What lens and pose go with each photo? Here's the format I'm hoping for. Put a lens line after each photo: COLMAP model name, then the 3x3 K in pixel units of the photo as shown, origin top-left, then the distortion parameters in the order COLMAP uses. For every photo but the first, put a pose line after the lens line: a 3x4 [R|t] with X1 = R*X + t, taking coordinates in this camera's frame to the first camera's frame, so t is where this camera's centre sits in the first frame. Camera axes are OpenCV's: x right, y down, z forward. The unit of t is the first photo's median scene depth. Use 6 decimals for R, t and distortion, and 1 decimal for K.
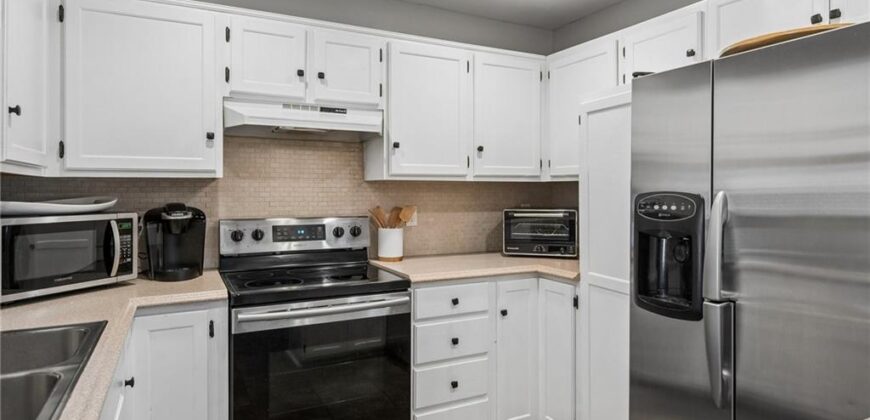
lens RADIAL K [[503.0, 0, 432.4], [0, 503.0, 192.1], [0, 0, 1]] dist [-0.012739, 0.001222]
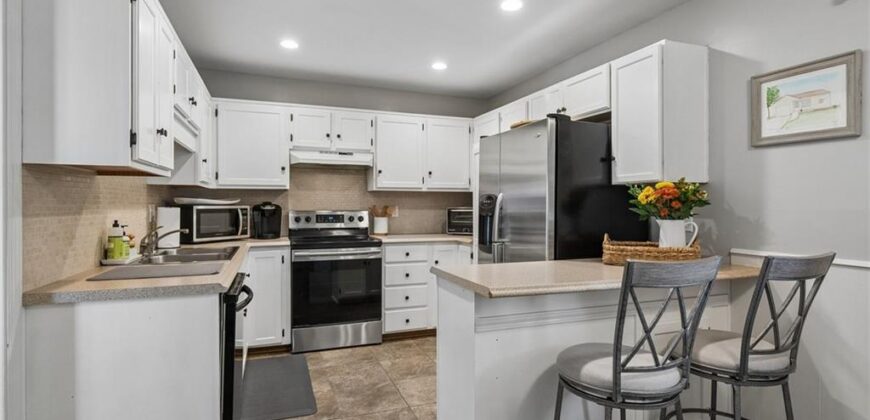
lens RADIAL K [[441.2, 0, 432.2], [0, 441.2, 209.7], [0, 0, 1]] dist [-0.008510, -0.001356]
pose [[0.992944, 0.002375, -0.118559, 0.326864], [-0.001607, 0.999977, 0.006568, 0.037950], [0.118572, -0.006331, 0.992925, -0.623677]]
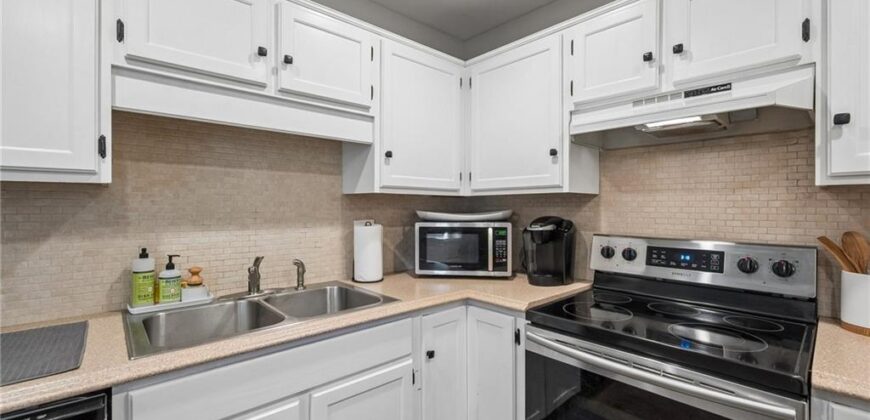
lens RADIAL K [[363.1, 0, 438.0], [0, 363.1, 208.0], [0, 0, 1]] dist [-0.000381, -0.000358]
pose [[0.264890, 0.003159, -0.964274, 0.194144], [-0.005866, 0.999981, 0.001664, 0.003155], [0.964261, 0.005216, 0.264903, 0.503600]]
